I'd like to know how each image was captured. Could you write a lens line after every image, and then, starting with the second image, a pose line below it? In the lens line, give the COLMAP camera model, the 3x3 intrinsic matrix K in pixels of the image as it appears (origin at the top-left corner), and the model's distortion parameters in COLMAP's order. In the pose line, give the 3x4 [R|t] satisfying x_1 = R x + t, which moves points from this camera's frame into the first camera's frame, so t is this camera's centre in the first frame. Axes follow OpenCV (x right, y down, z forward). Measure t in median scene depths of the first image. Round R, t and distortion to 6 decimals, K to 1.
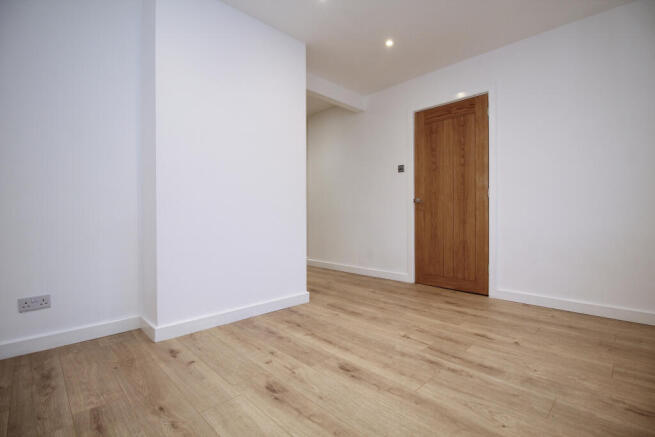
lens RADIAL K [[308.8, 0, 327.6], [0, 308.8, 216.3], [0, 0, 1]] dist [-0.002888, -0.000452]
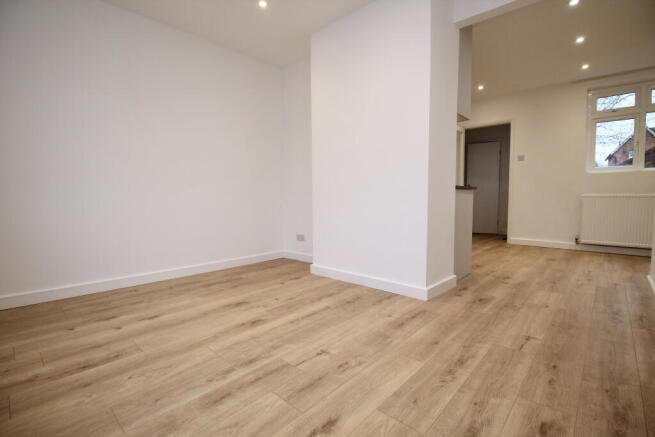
lens RADIAL K [[308.8, 0, 327.6], [0, 308.8, 216.3], [0, 0, 1]] dist [-0.002888, -0.000452]
pose [[0.042370, 0.070438, -0.996616, 1.065599], [0.001449, 0.997506, 0.070562, -0.000881], [0.999101, -0.004434, 0.042162, 1.055167]]
